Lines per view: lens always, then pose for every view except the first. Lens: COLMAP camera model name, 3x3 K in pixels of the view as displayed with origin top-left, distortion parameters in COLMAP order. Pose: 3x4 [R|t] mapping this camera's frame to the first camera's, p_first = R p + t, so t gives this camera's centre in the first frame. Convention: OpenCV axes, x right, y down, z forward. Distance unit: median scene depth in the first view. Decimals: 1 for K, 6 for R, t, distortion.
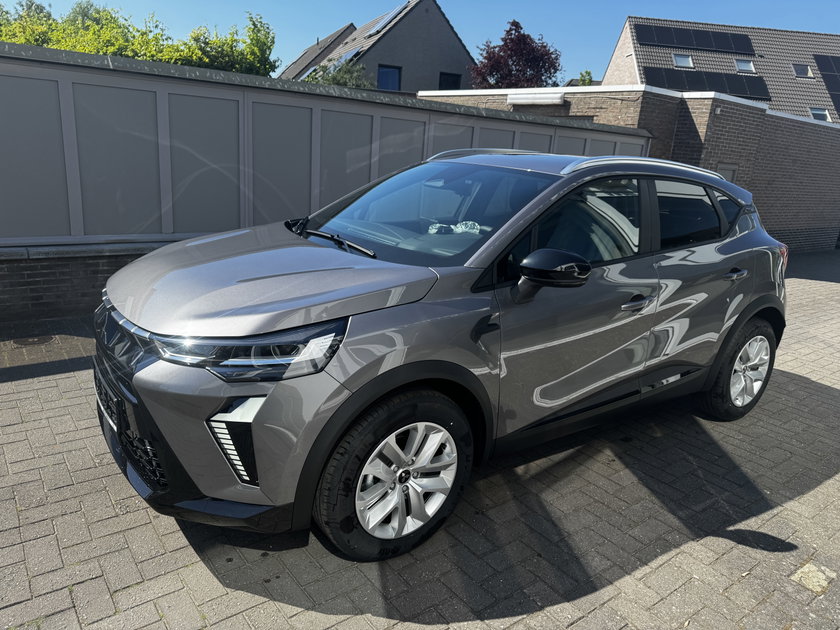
lens RADIAL K [[596.1, 0, 421.2], [0, 596.1, 311.6], [0, 0, 1]] dist [0.040684, -0.051422]
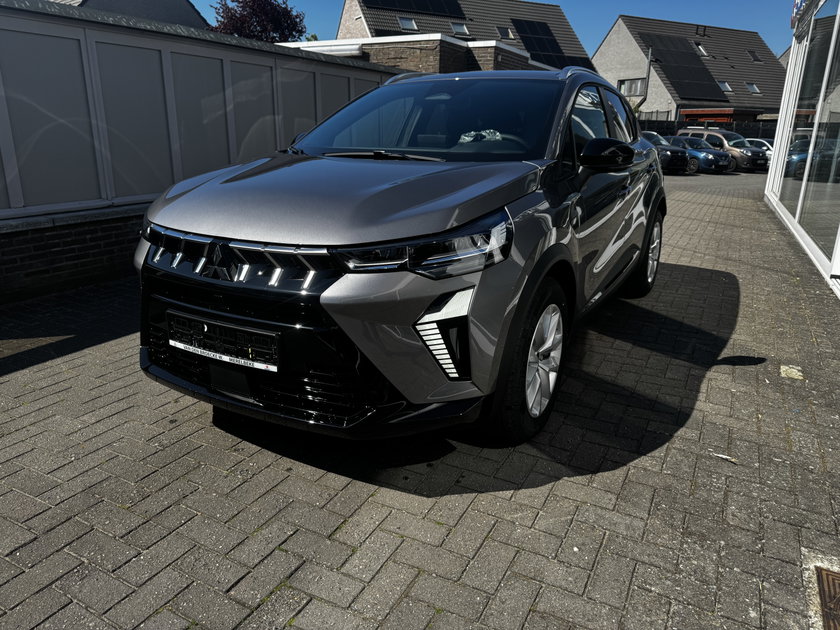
lens RADIAL K [[595.3, 0, 424.4], [0, 595.3, 312.2], [0, 0, 1]] dist [0.060116, -0.107322]
pose [[0.905077, -0.180597, 0.384993, -0.301649], [0.162286, 0.983509, 0.079839, 0.037678], [-0.393063, -0.009781, 0.919460, 0.049548]]
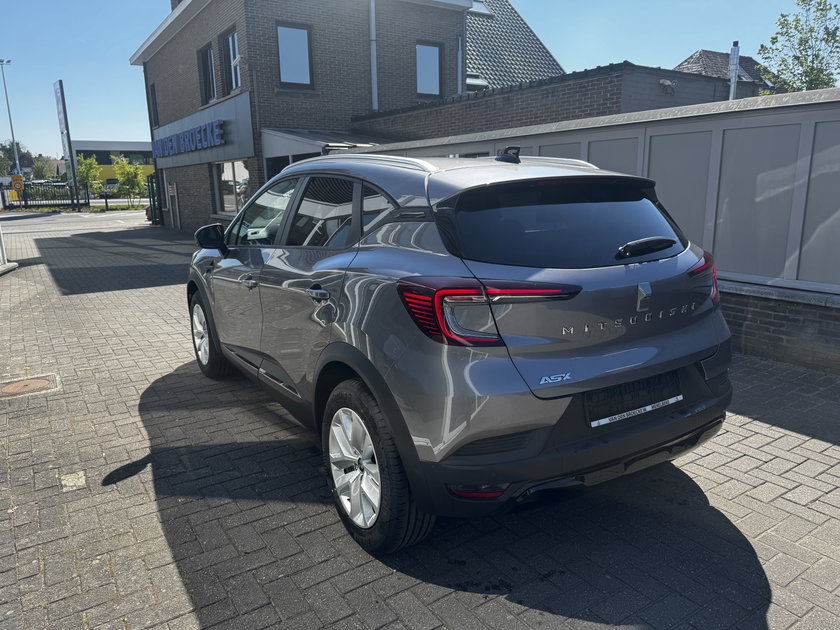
lens RADIAL K [[595.3, 0, 424.4], [0, 595.3, 312.2], [0, 0, 1]] dist [0.060116, -0.107322]
pose [[-0.062807, 0.140759, -0.988050, 0.938137], [-0.254411, 0.955040, 0.152228, -0.140084], [0.965055, 0.260932, -0.024172, 0.861118]]
